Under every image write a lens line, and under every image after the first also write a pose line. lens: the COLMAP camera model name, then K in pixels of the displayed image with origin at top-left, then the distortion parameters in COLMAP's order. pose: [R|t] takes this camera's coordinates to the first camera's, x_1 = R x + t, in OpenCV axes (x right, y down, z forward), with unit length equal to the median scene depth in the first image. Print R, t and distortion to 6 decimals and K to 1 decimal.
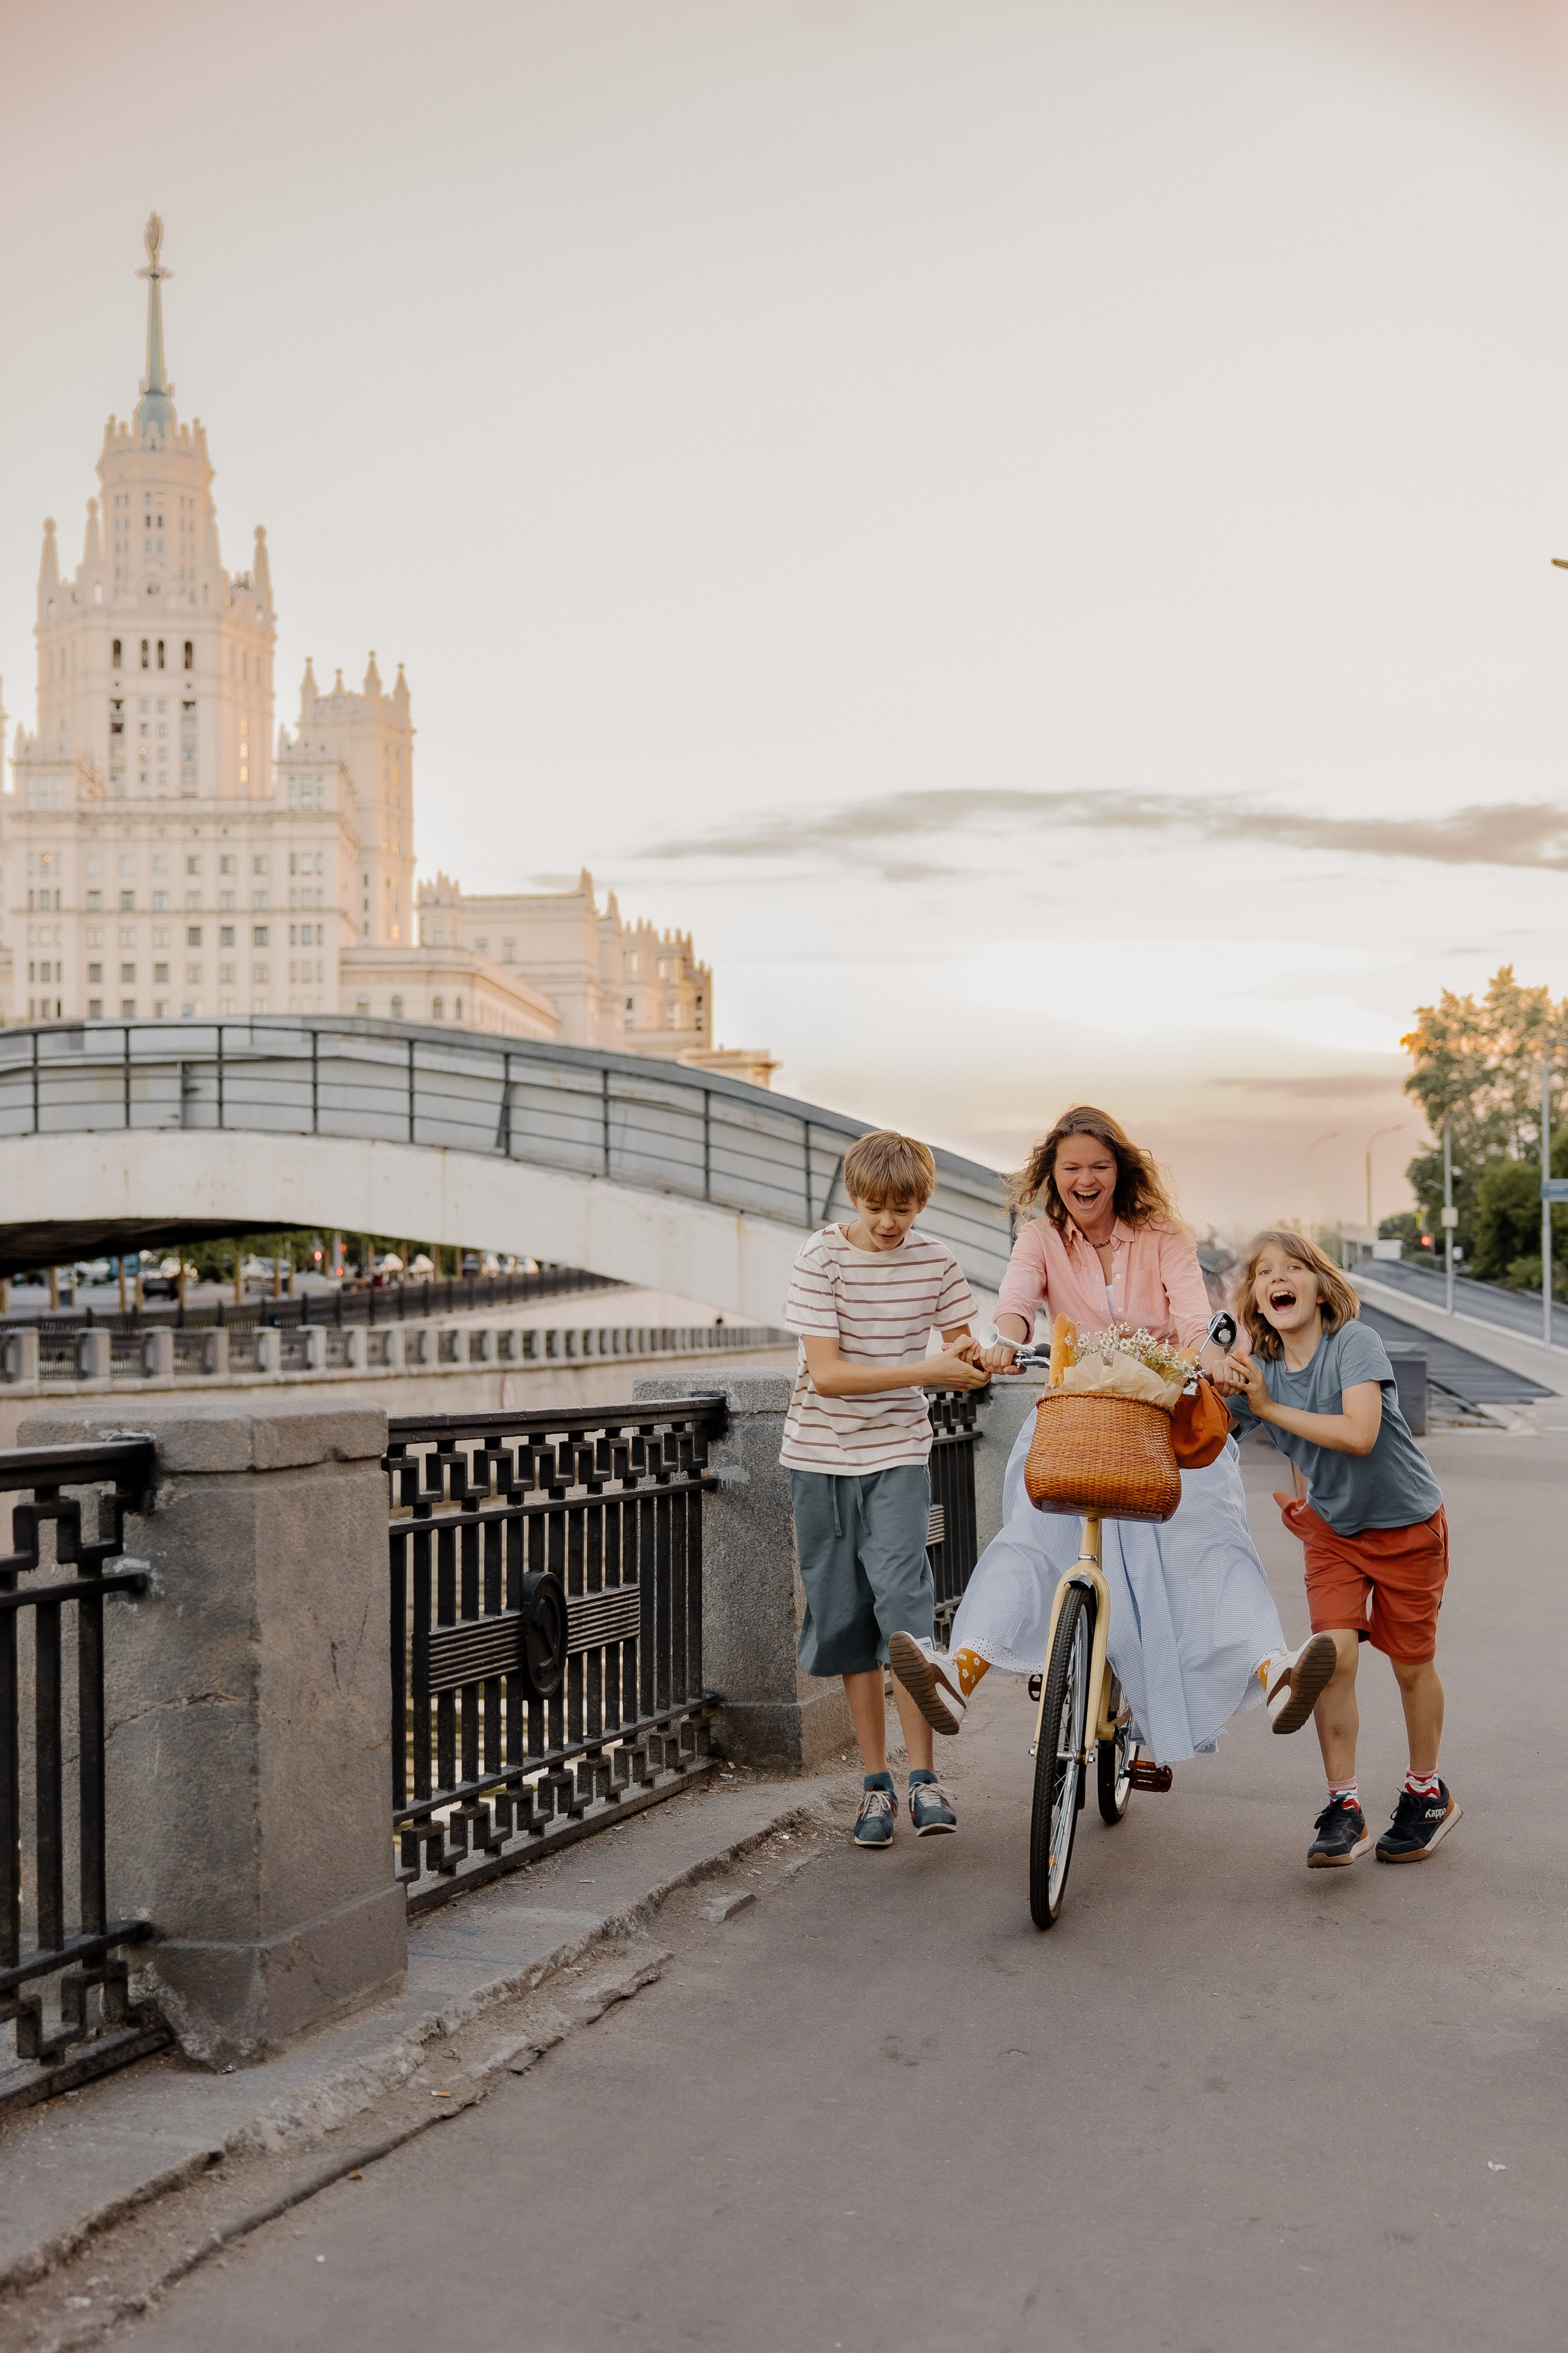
lens RADIAL K [[3148.8, 0, 748.8], [0, 3148.8, 1253.9], [0, 0, 1]] dist [0.023701, 0.066176]
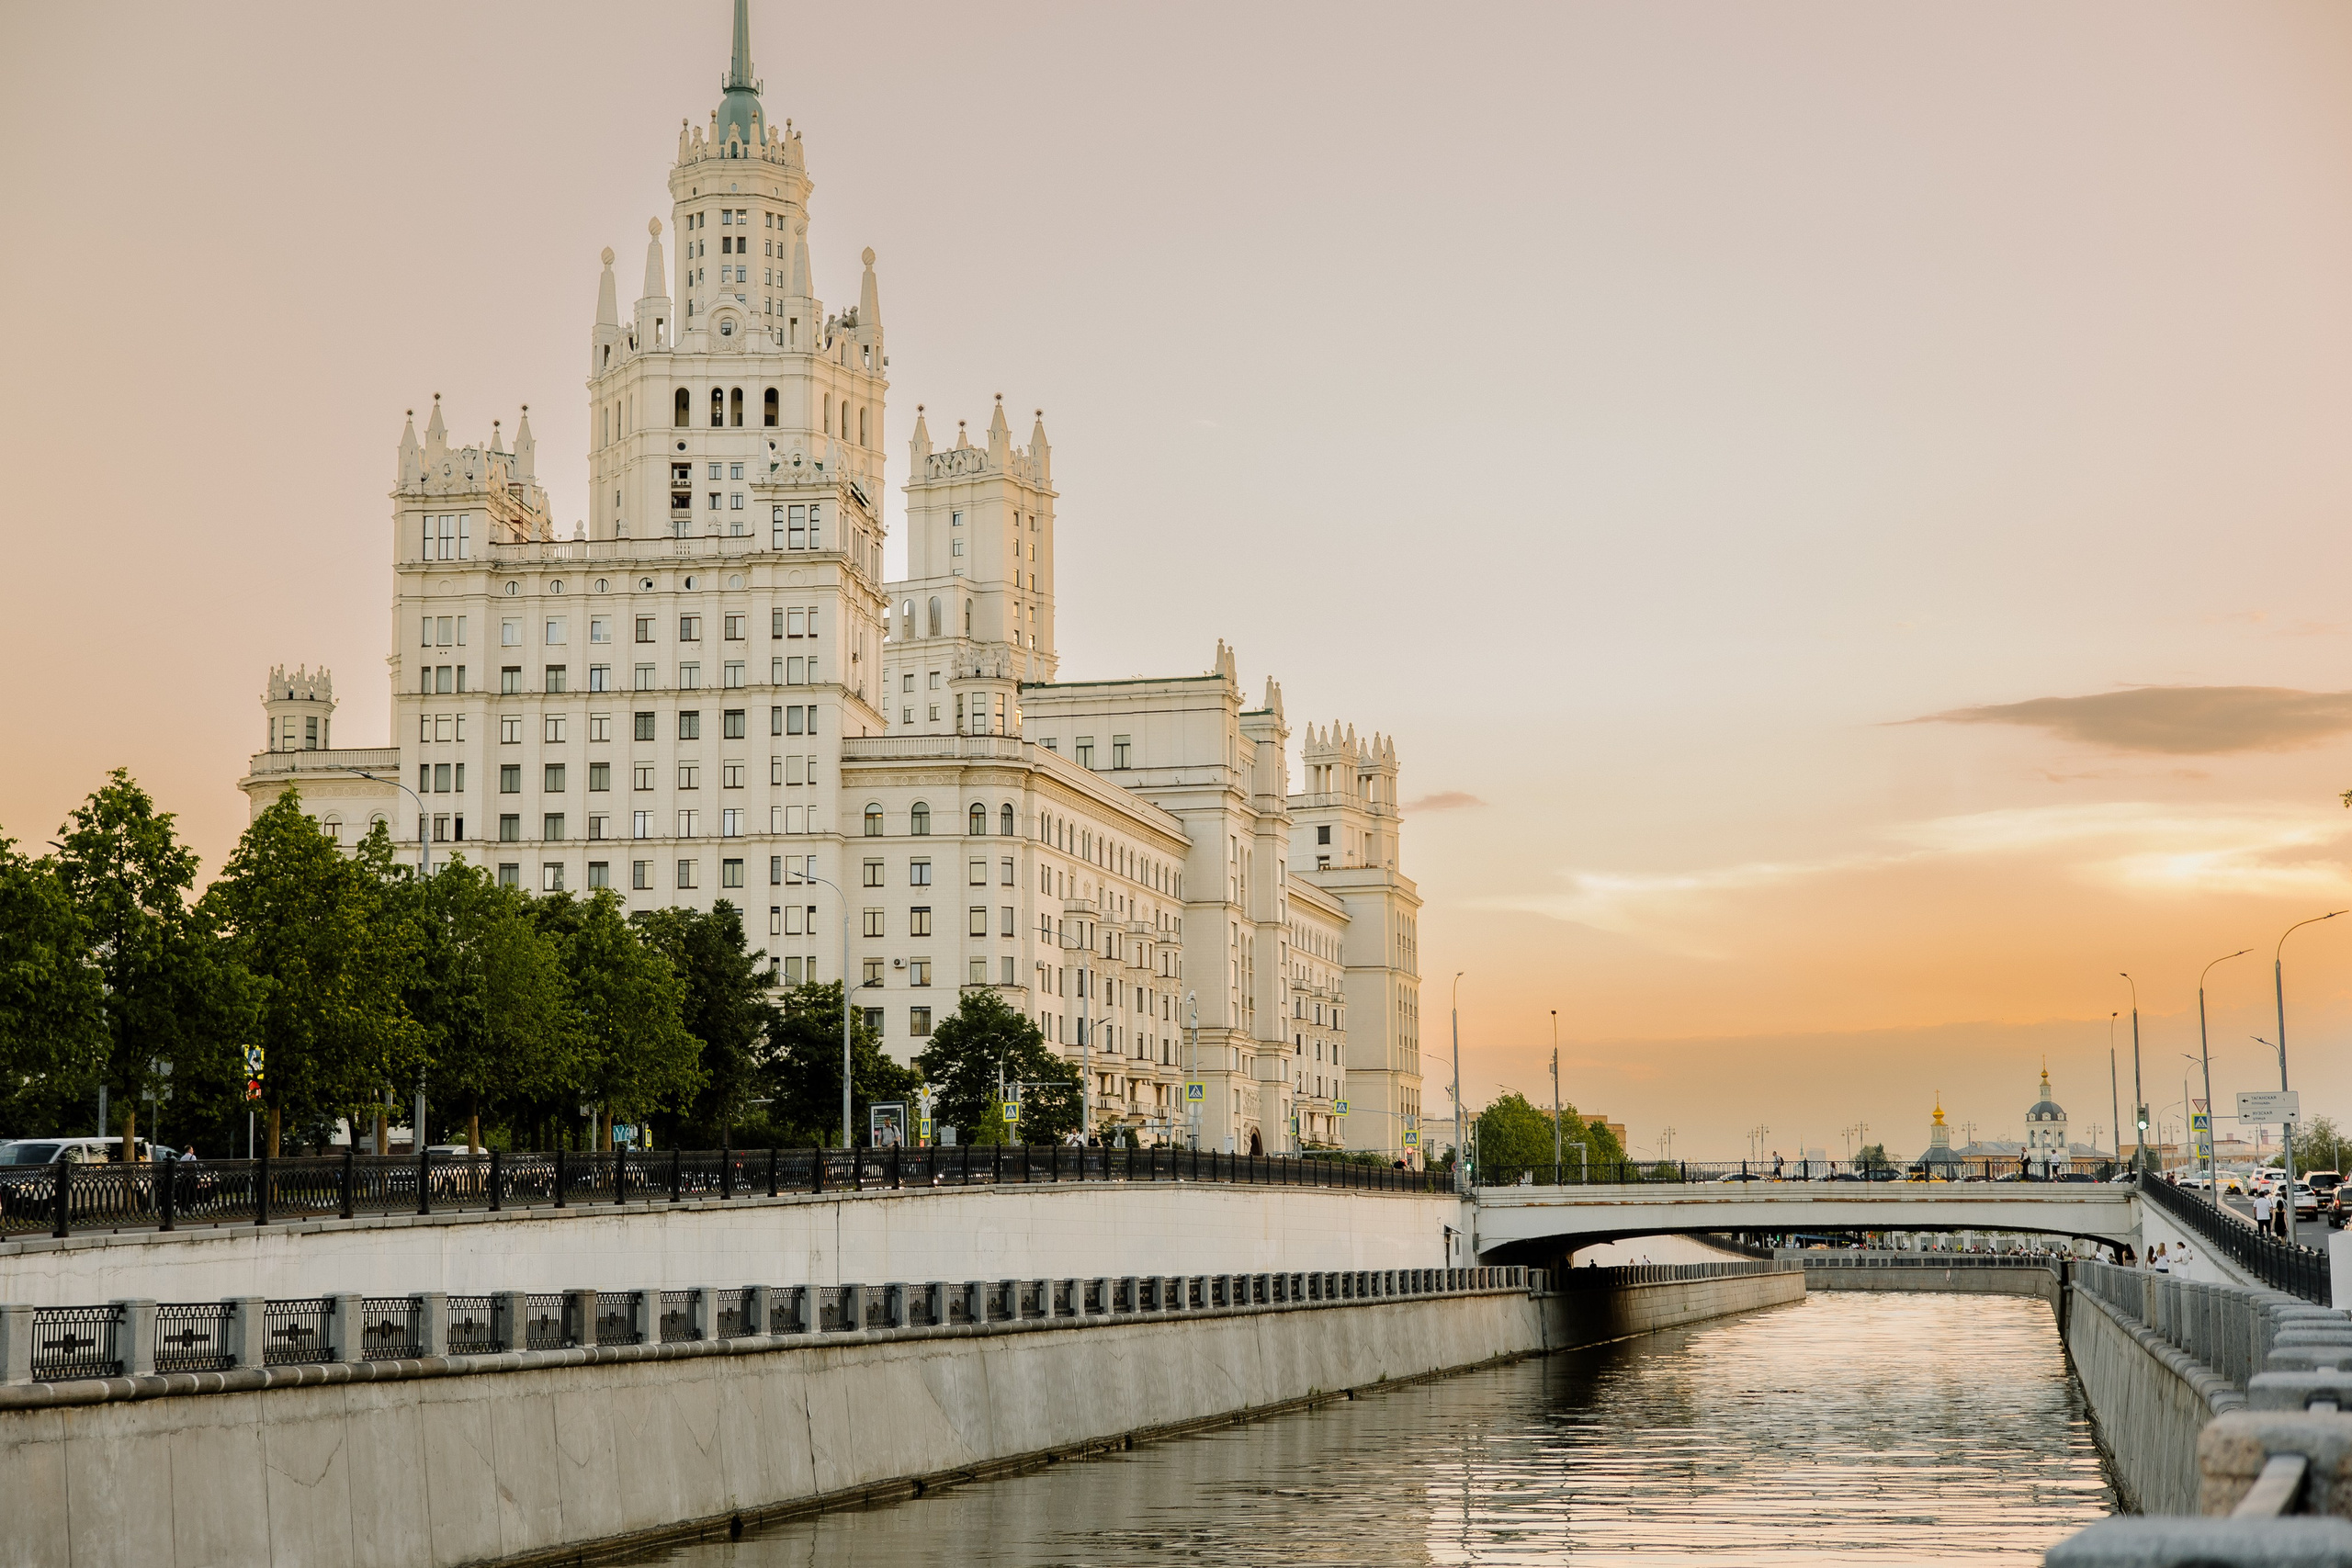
lens RADIAL K [[3676.6, 0, 1149.0], [0, 3676.6, 778.3], [0, 0, 1]] dist [0.017510, 0.005365]
pose [[0.992302, -0.017553, -0.122590, 0.043051], [0.004339, 0.994224, -0.107237, 0.002538], [0.123764, 0.105880, 0.986647, 0.180078]]
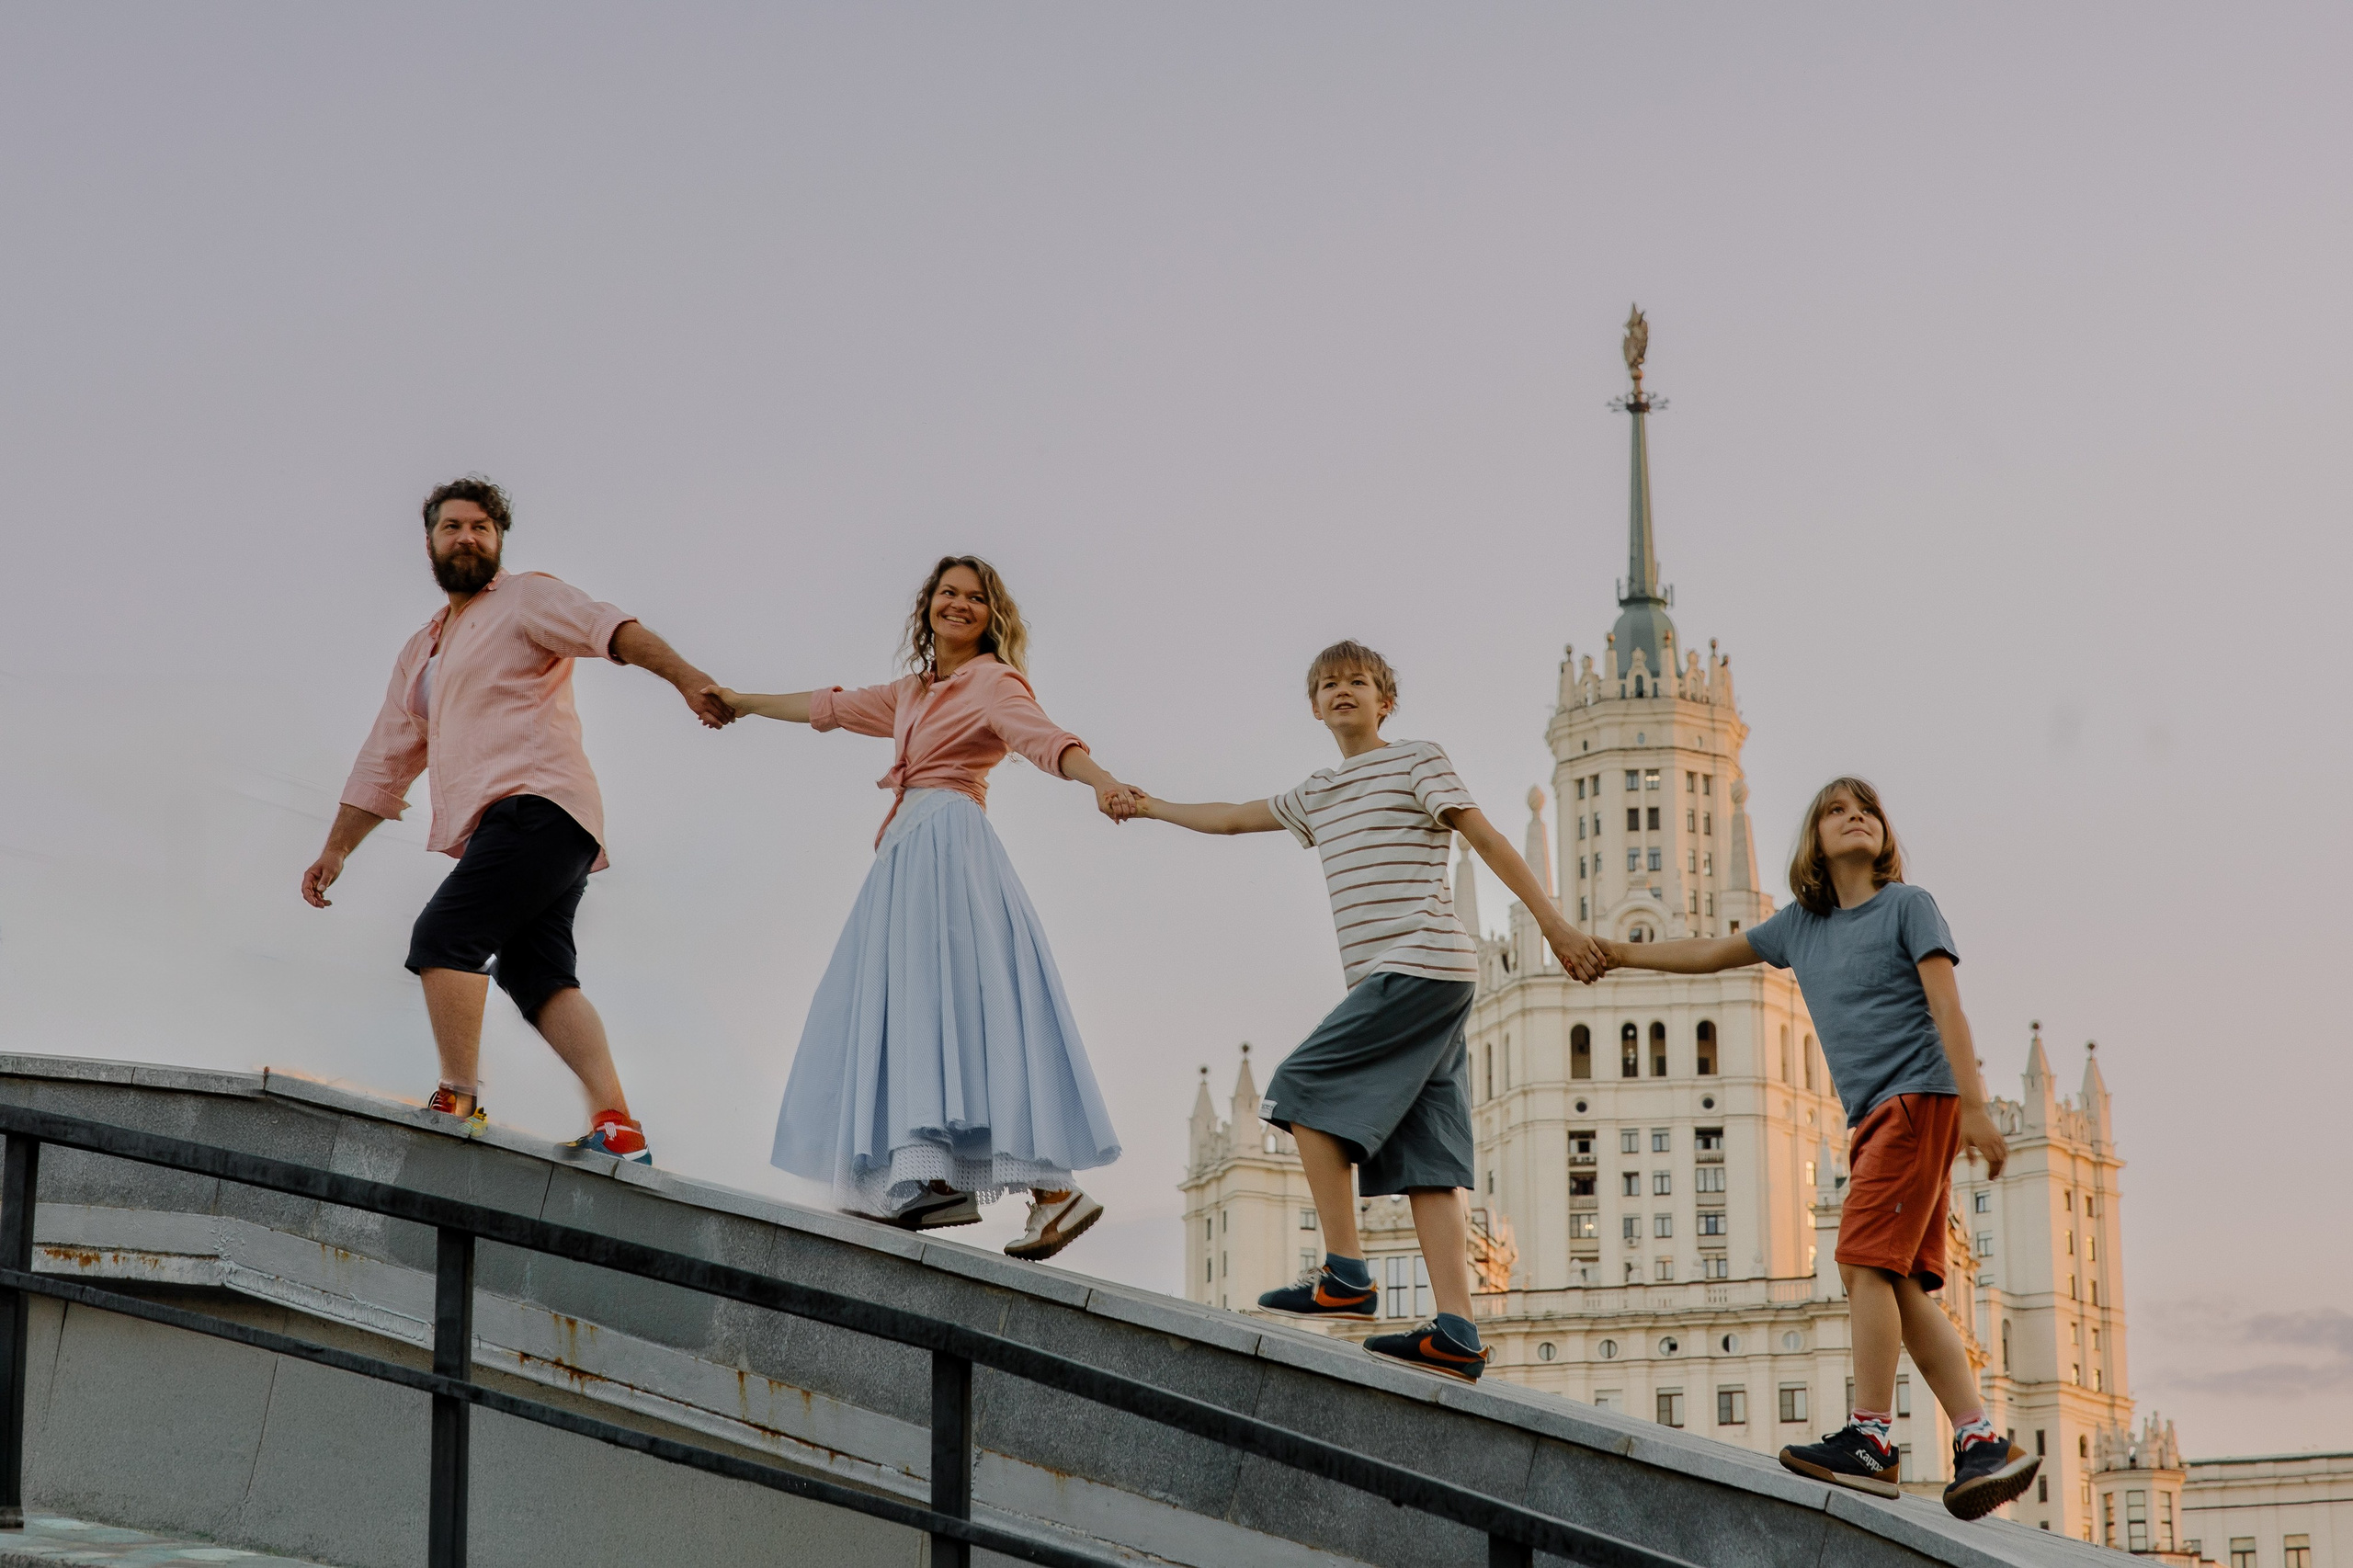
lens RADIAL K [[5602.6, 0, 1224.2], [0, 5602.6, 541.0], [0, 0, 1]] dist [-0.002643, 0.406623]
pose [[0.961371, -0.077654, -0.264076, 0.013101], [0.000767, 0.960133, -0.279543, 0.000611], [0.275255, 0.268542, 0.923103, 0.065445]]
